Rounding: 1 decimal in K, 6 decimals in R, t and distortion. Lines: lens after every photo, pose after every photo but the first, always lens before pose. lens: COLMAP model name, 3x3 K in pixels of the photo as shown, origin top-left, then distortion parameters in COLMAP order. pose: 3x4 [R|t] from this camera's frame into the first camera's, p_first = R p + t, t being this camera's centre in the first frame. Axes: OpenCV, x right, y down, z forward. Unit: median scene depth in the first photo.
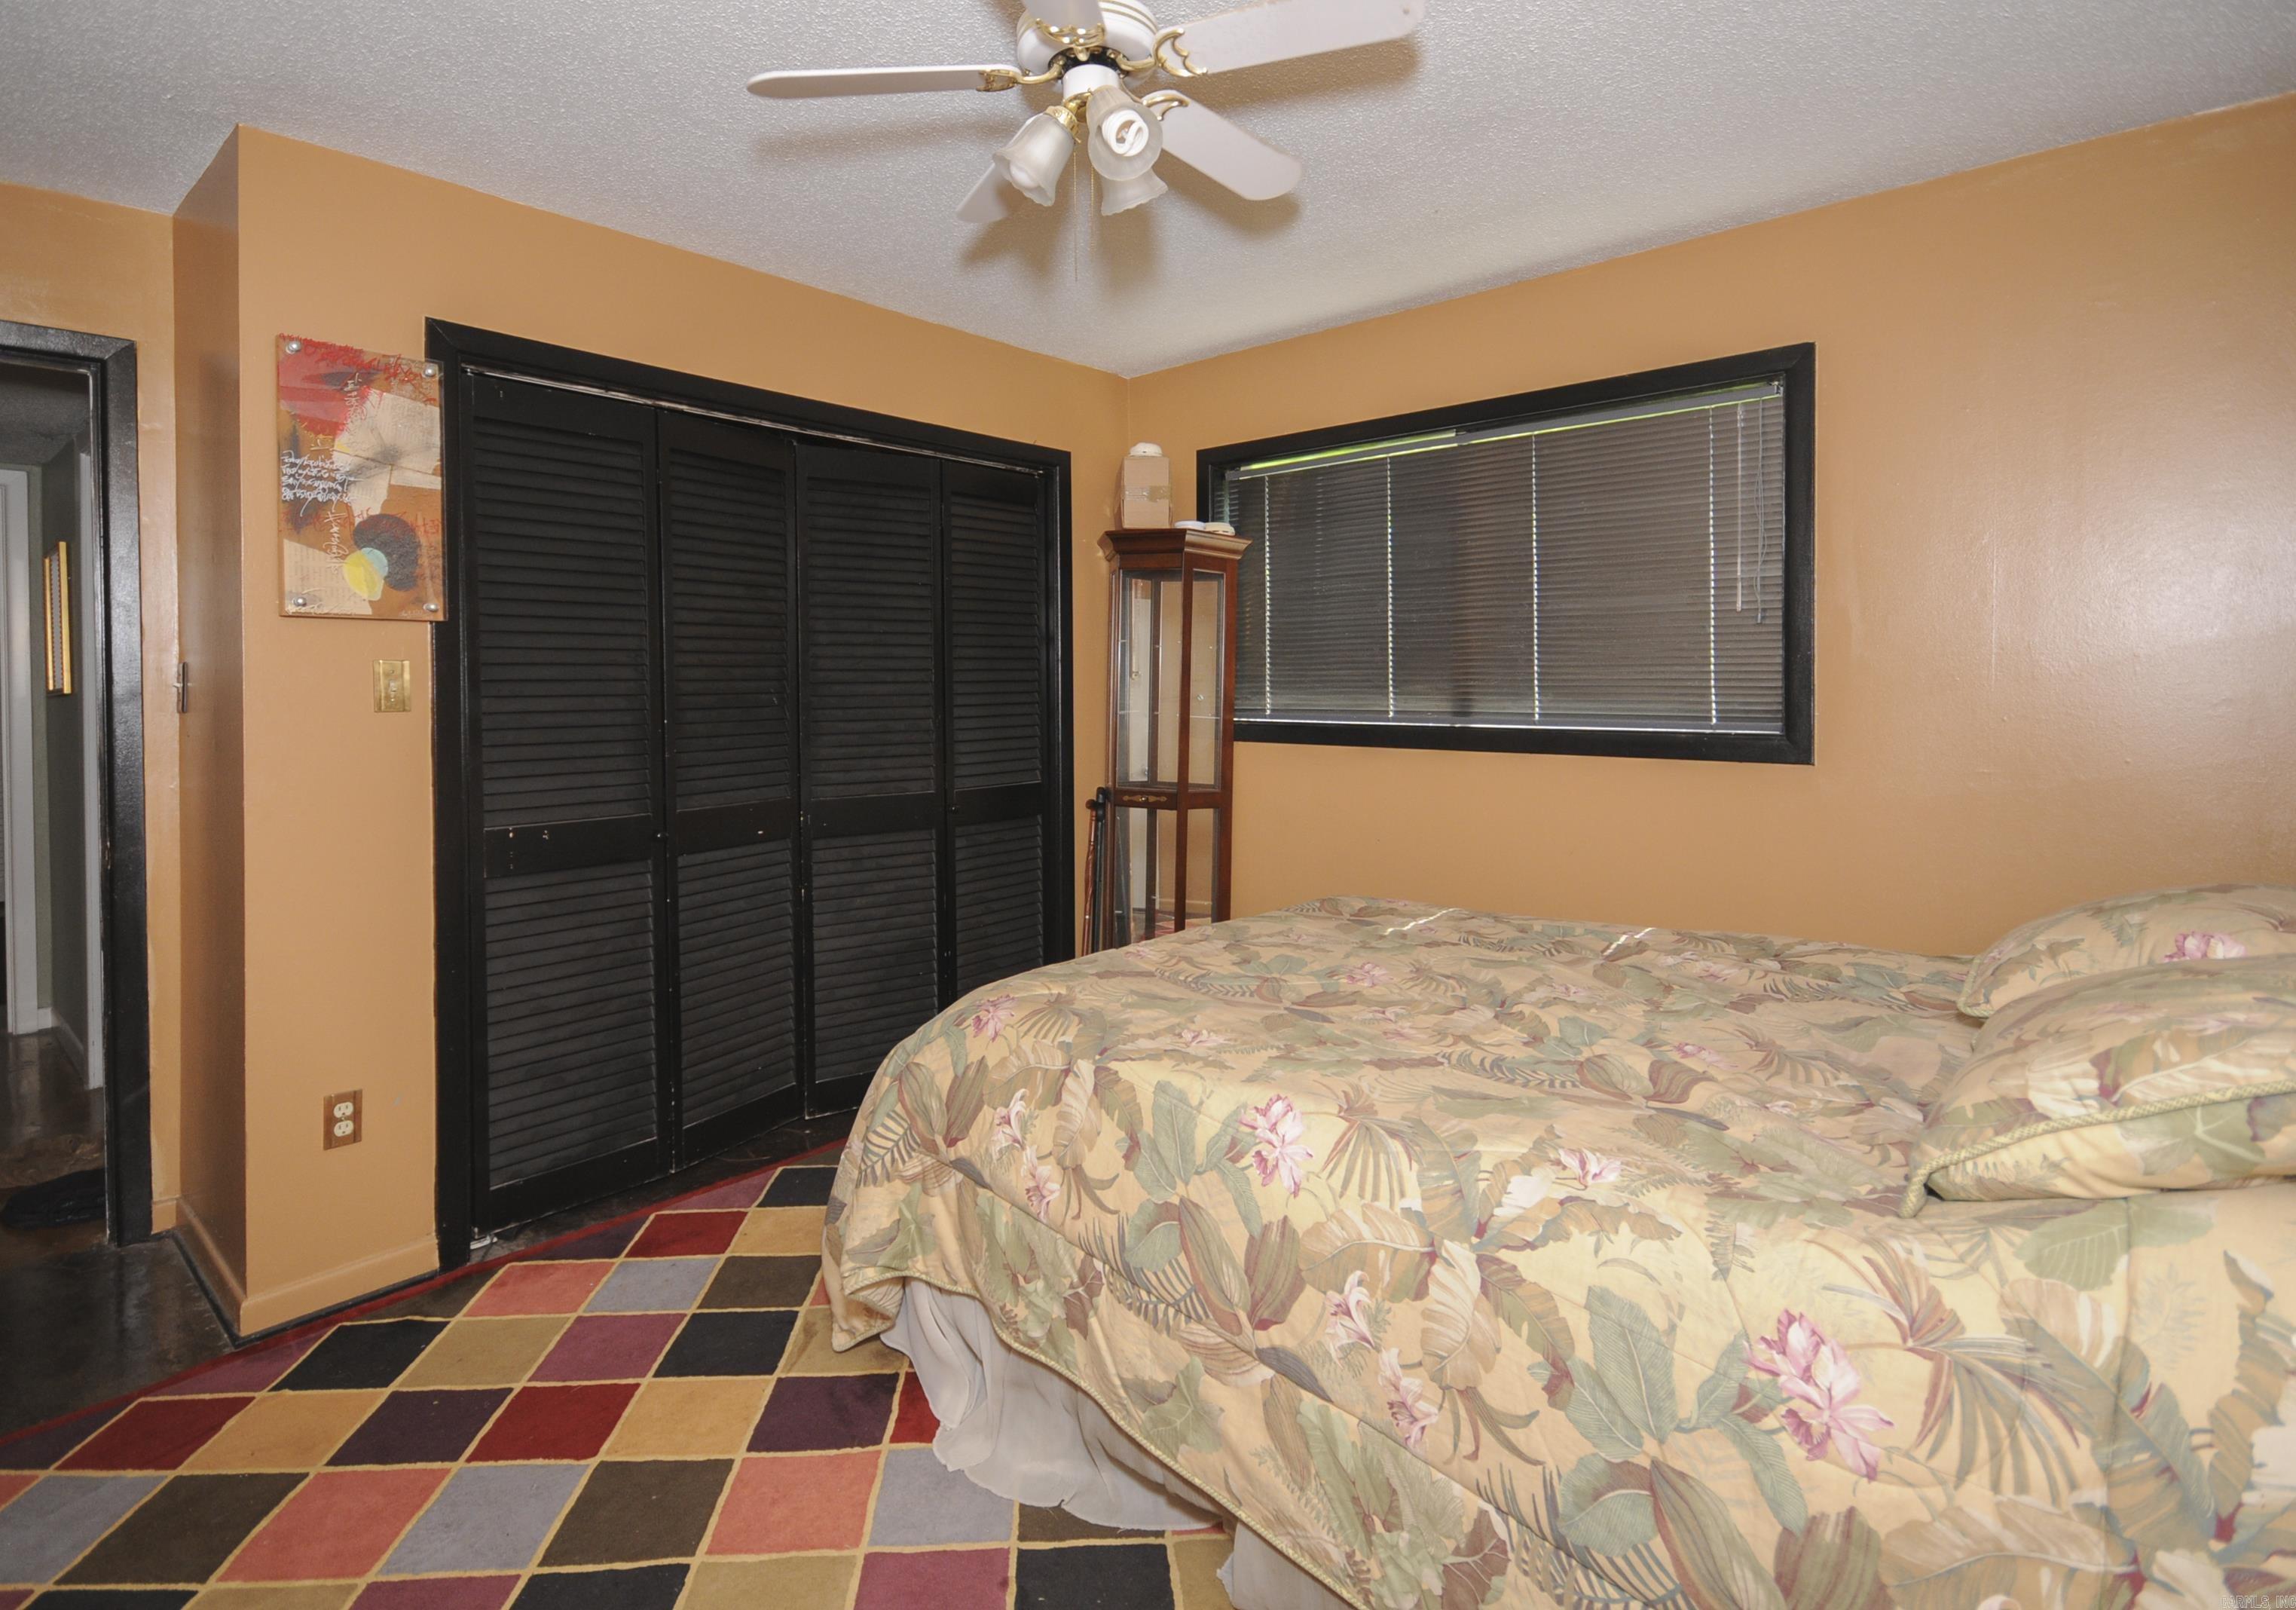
lens RADIAL K [[1131.6, 0, 1146.4], [0, 1131.6, 808.1], [0, 0, 1]] dist [-0.005945, -0.000434]
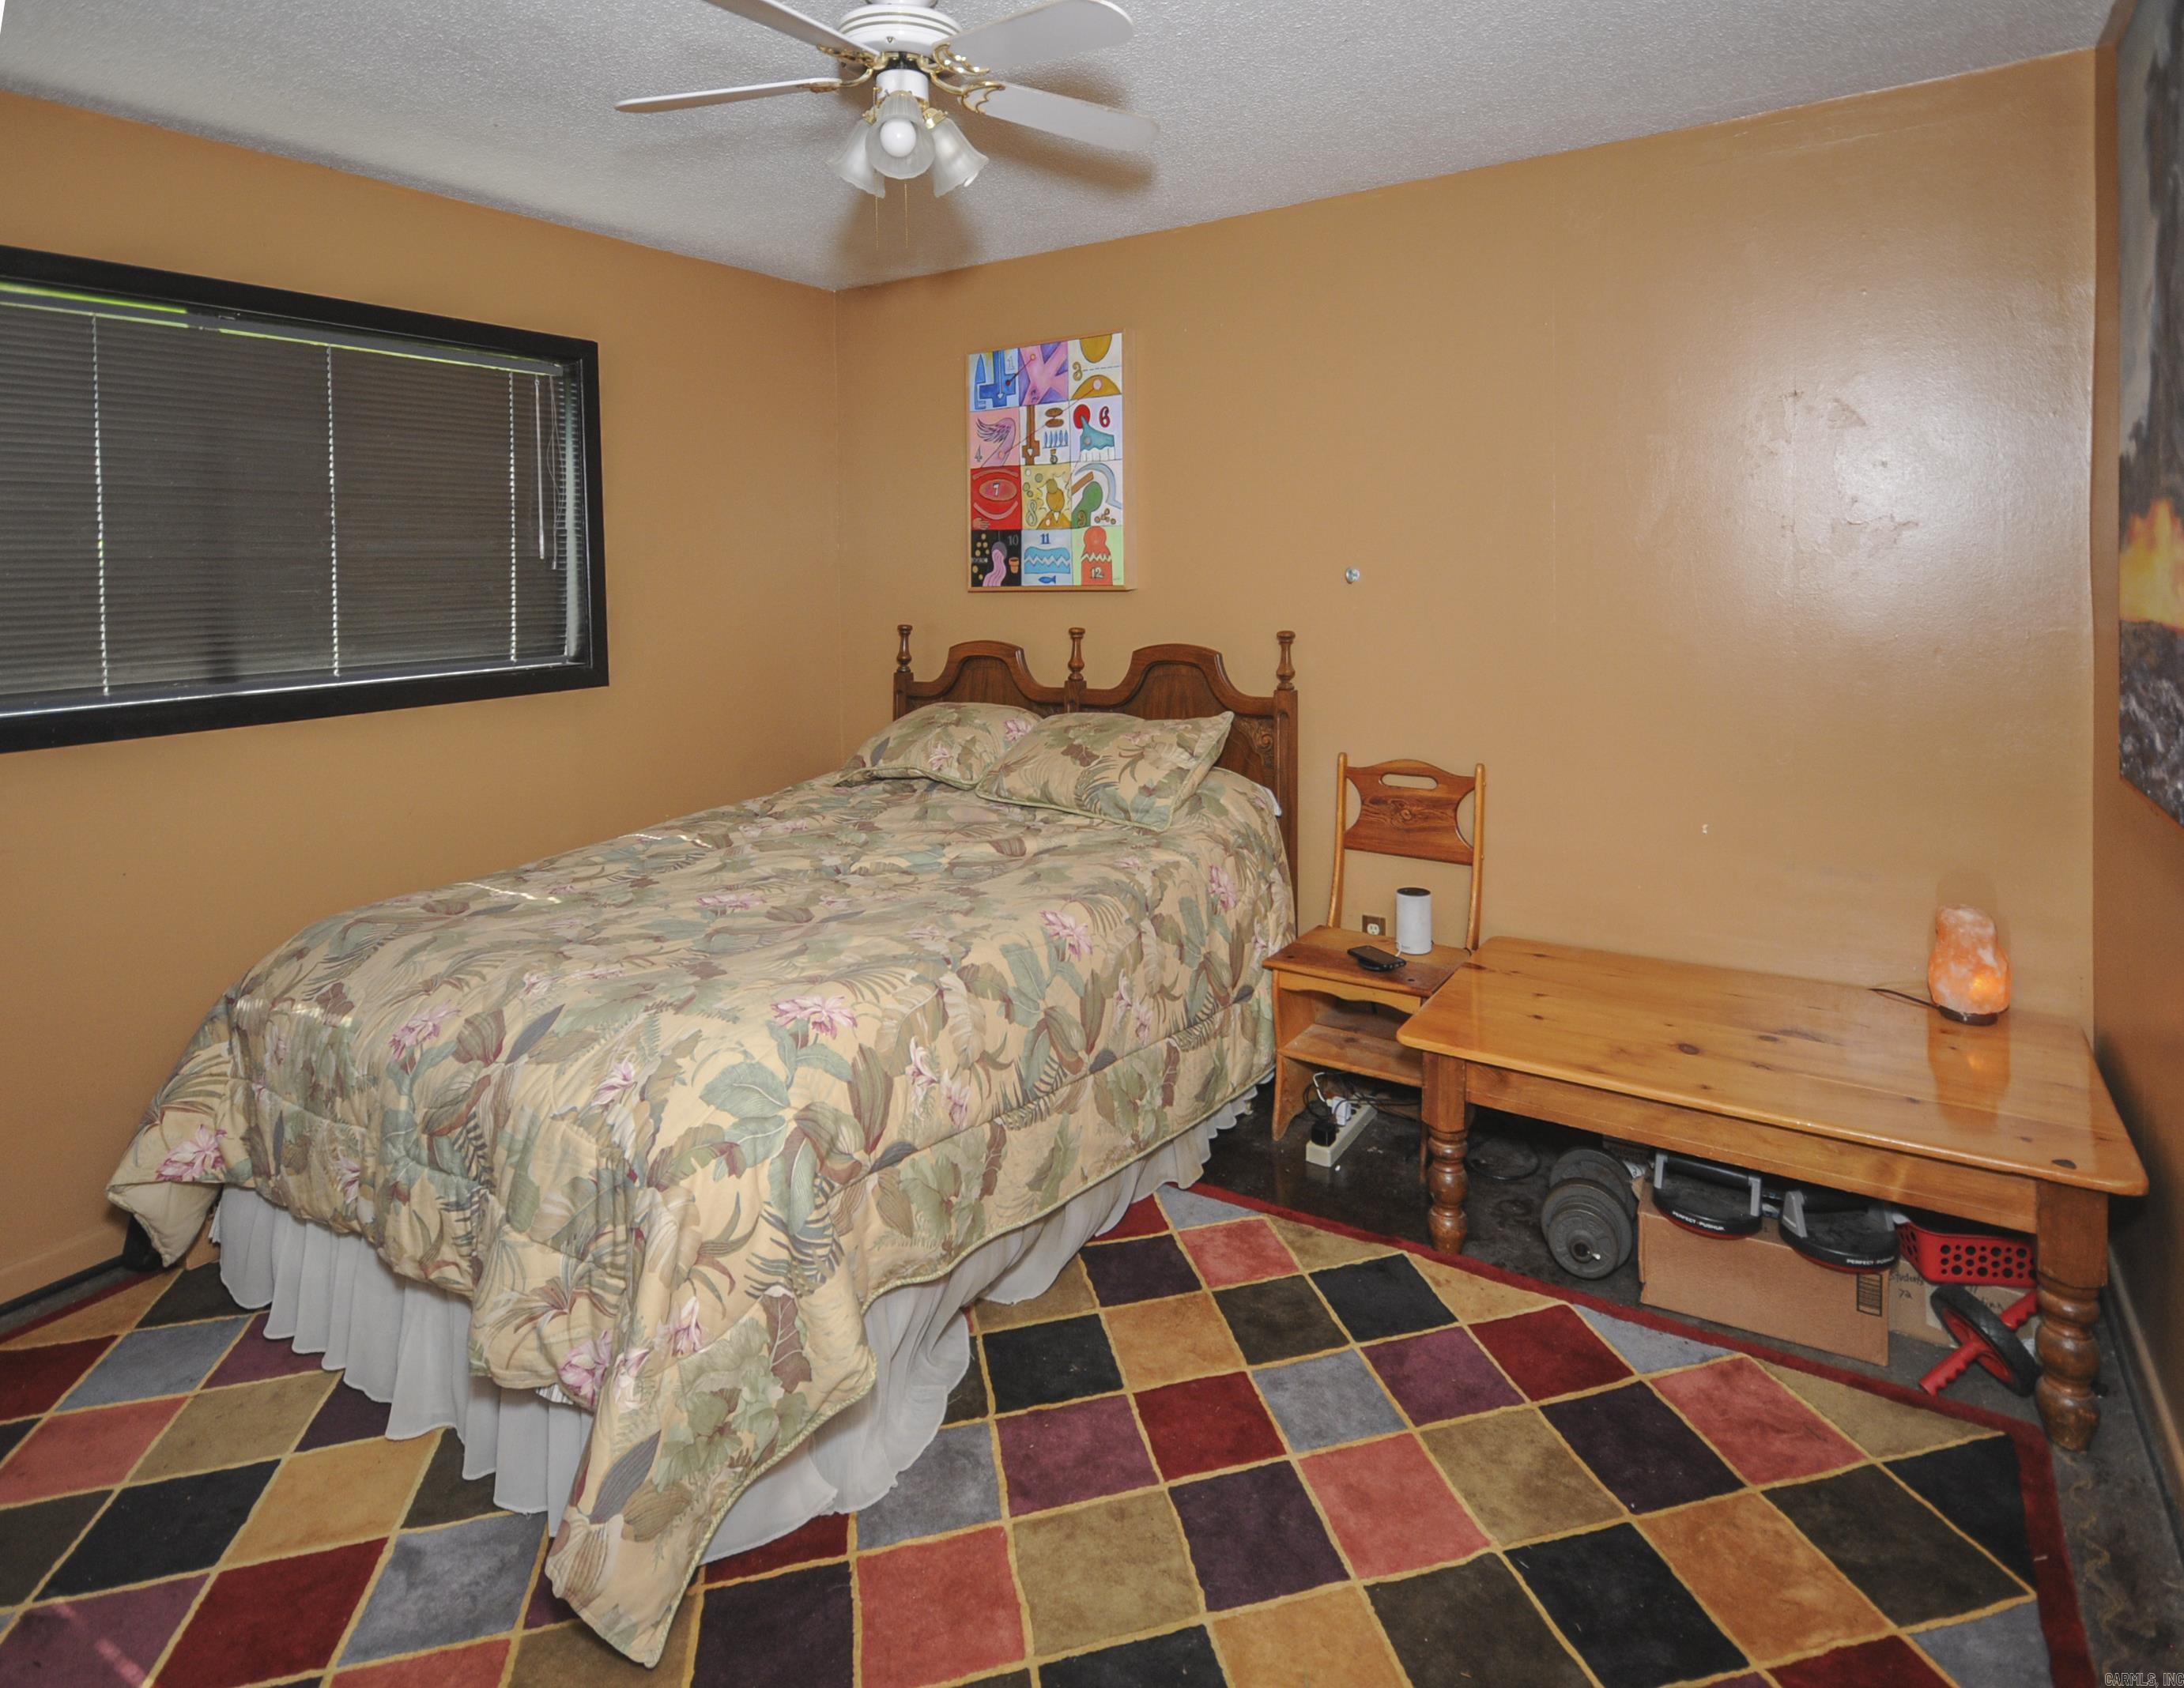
lens RADIAL K [[1243.8, 0, 1094.3], [0, 1243.8, 843.0], [0, 0, 1]] dist [-0.000220, -0.001136]
pose [[-0.190303, -0.201788, 0.960763, -0.909903], [0.135628, 0.963860, 0.229303, -0.119666], [-0.972312, 0.173943, -0.156057, 0.760069]]
